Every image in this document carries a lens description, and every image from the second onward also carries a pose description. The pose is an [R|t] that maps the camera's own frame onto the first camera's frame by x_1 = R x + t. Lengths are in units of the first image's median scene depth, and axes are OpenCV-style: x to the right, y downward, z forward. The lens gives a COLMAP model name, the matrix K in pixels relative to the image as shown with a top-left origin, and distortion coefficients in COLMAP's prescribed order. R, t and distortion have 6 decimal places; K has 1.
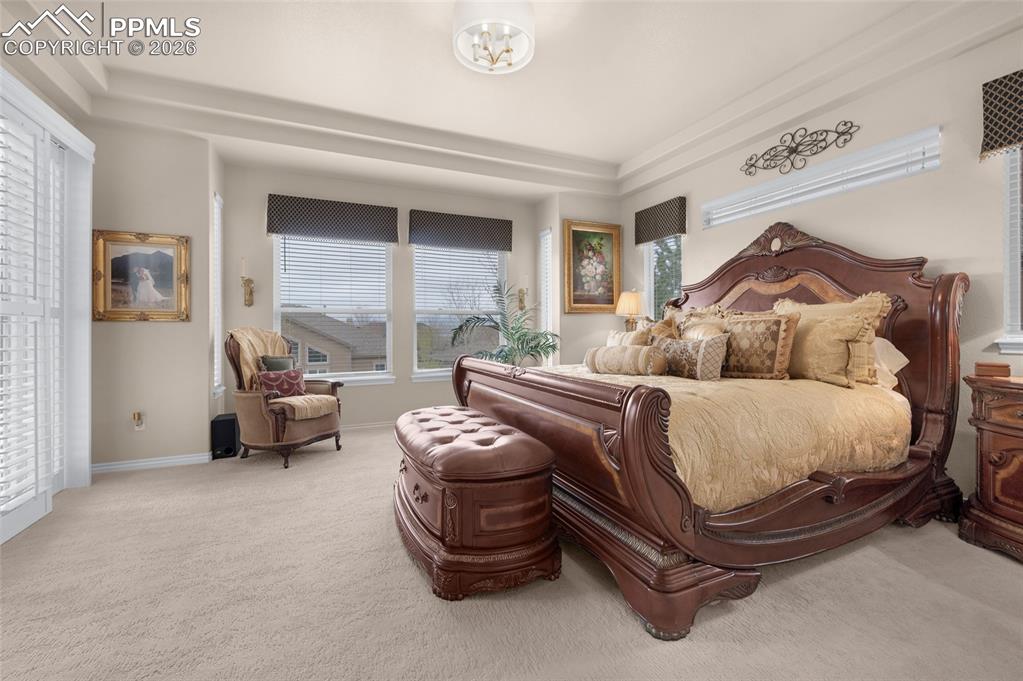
lens RADIAL K [[414.1, 0, 511.1], [0, 414.1, 330.2], [0, 0, 1]] dist [-0.002593, 0.000229]
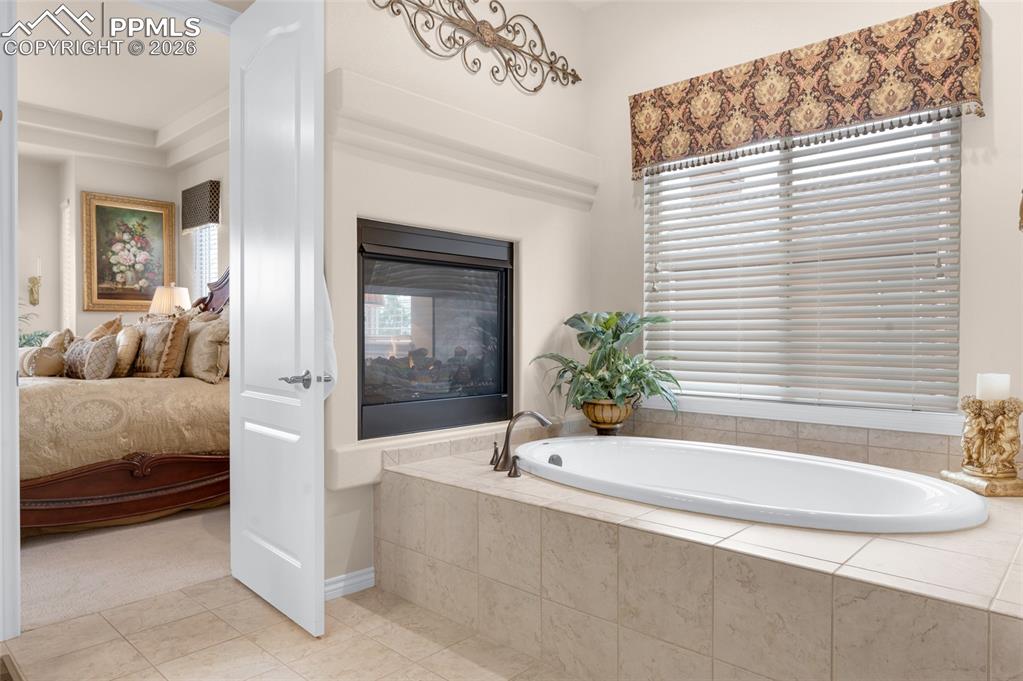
lens RADIAL K [[648.1, 0, 511.8], [0, 648.1, 344.3], [0, 0, 1]] dist [-0.003515, -0.000072]
pose [[0.926686, 0.006940, 0.375772, 0.433638], [-0.011090, 0.999899, 0.008881, 0.003088], [-0.375672, -0.012397, 0.926670, -0.456362]]
